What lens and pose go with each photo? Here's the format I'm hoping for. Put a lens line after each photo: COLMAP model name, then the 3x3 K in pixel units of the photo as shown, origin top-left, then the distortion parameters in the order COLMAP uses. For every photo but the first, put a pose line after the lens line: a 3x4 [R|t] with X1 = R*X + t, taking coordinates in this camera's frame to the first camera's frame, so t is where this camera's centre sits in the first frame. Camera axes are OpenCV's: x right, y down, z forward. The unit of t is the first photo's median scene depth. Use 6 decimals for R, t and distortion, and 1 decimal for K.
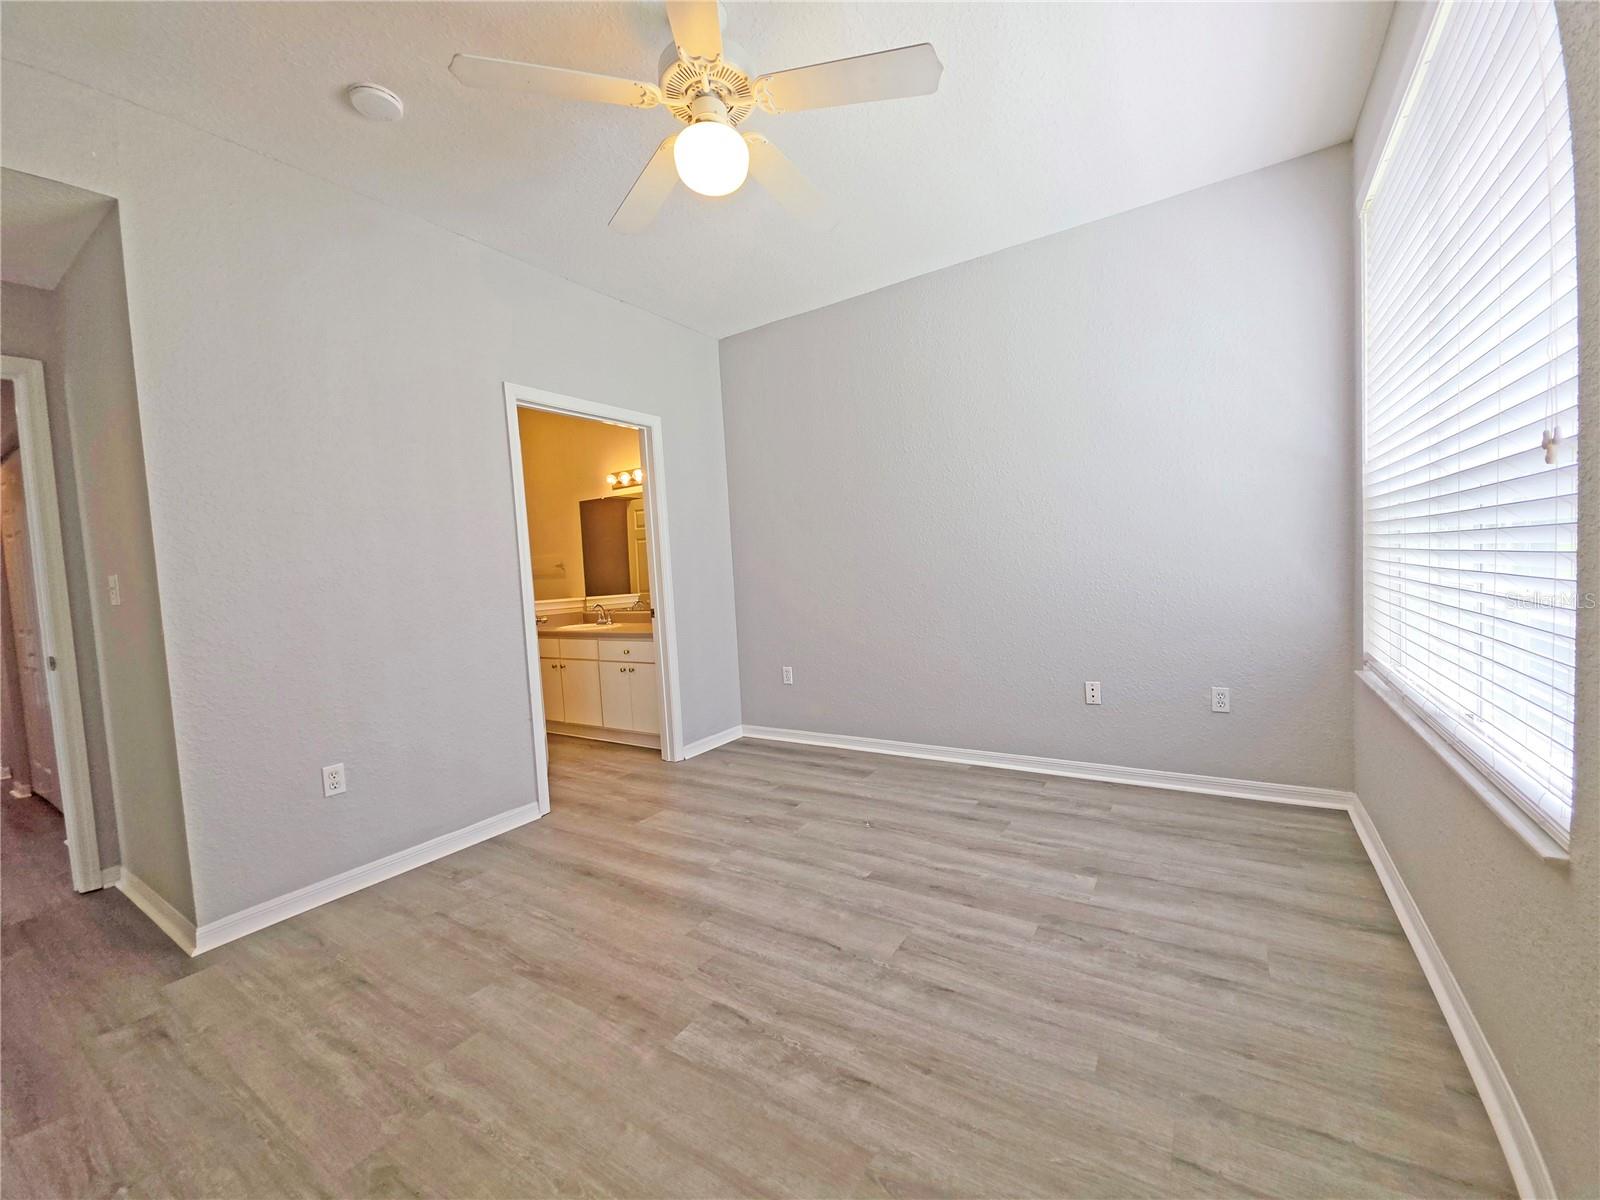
lens RADIAL K [[634.6, 0, 802.0], [0, 634.6, 602.7], [0, 0, 1]] dist [0.009605, -0.005539]
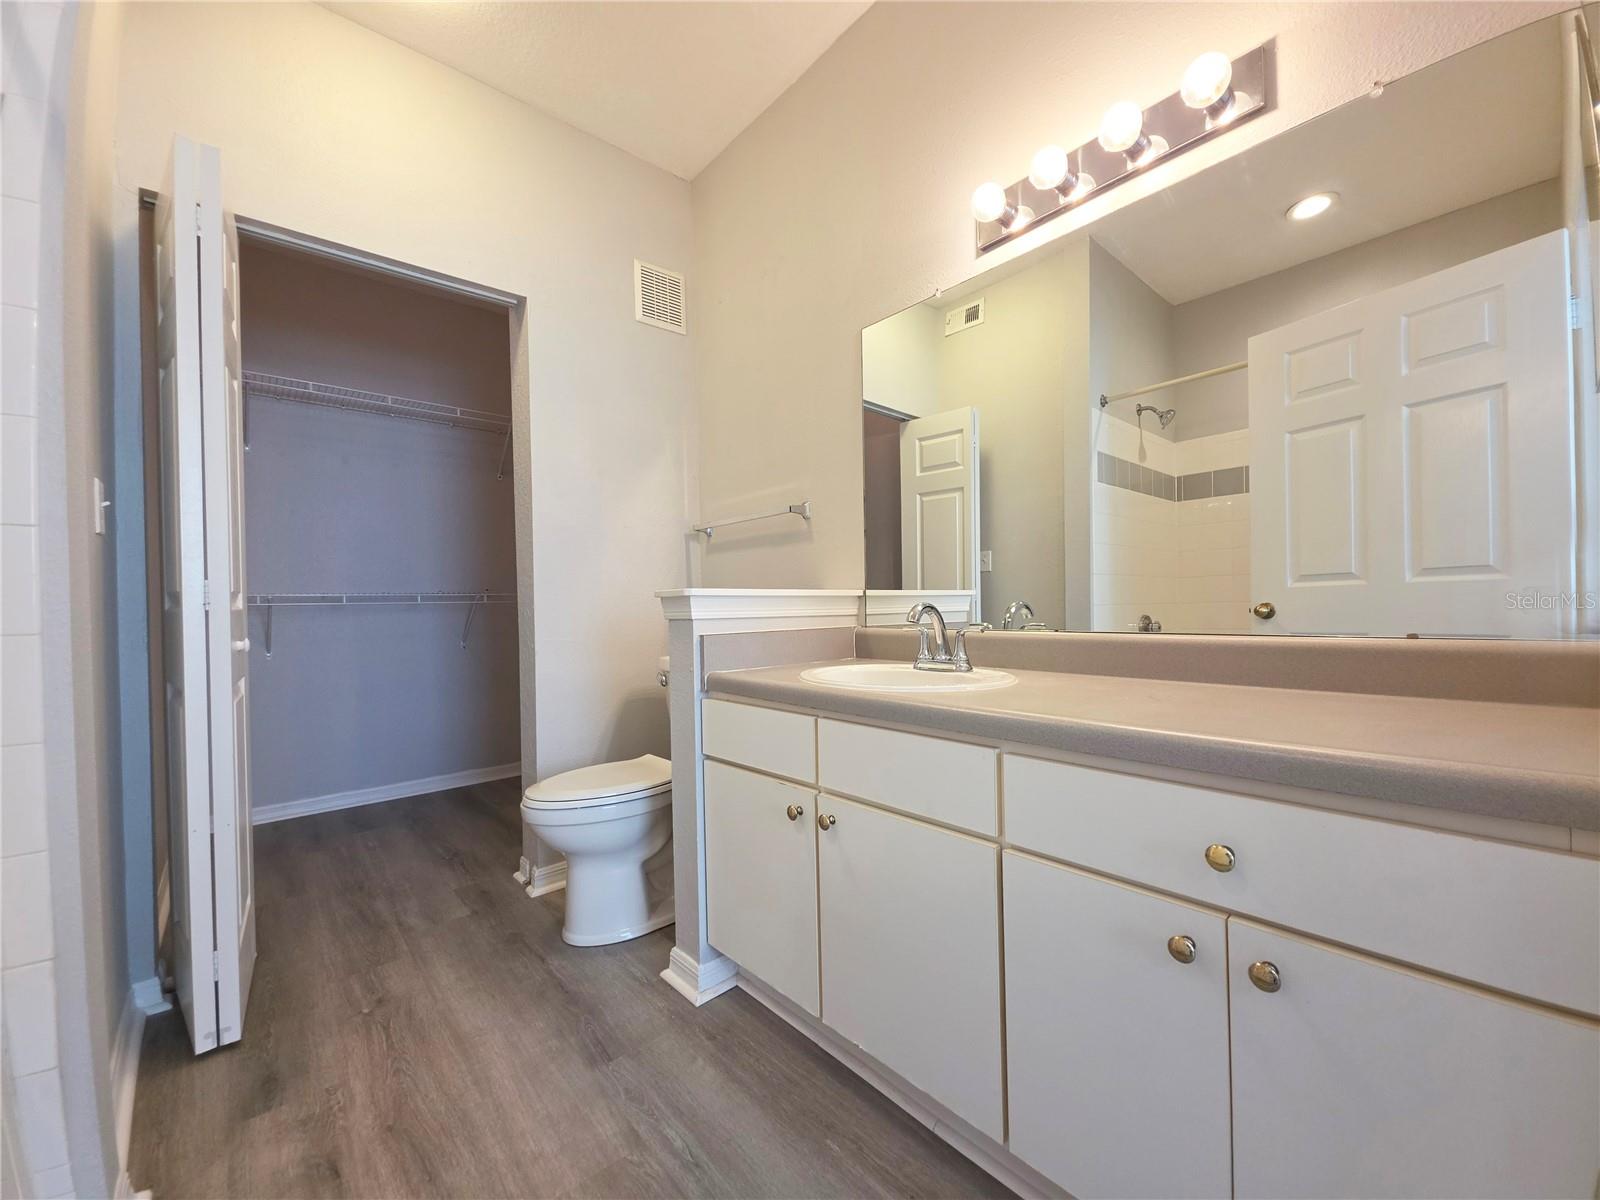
lens RADIAL K [[634.6, 0, 801.8], [0, 634.6, 604.6], [0, 0, 1]] dist [0.009605, -0.005539]
pose [[0.961517, 0.034743, -0.272541, -0.293401], [-0.044934, 0.998501, -0.031241, 0.014558], [0.271047, 0.042286, 0.961637, 0.677561]]
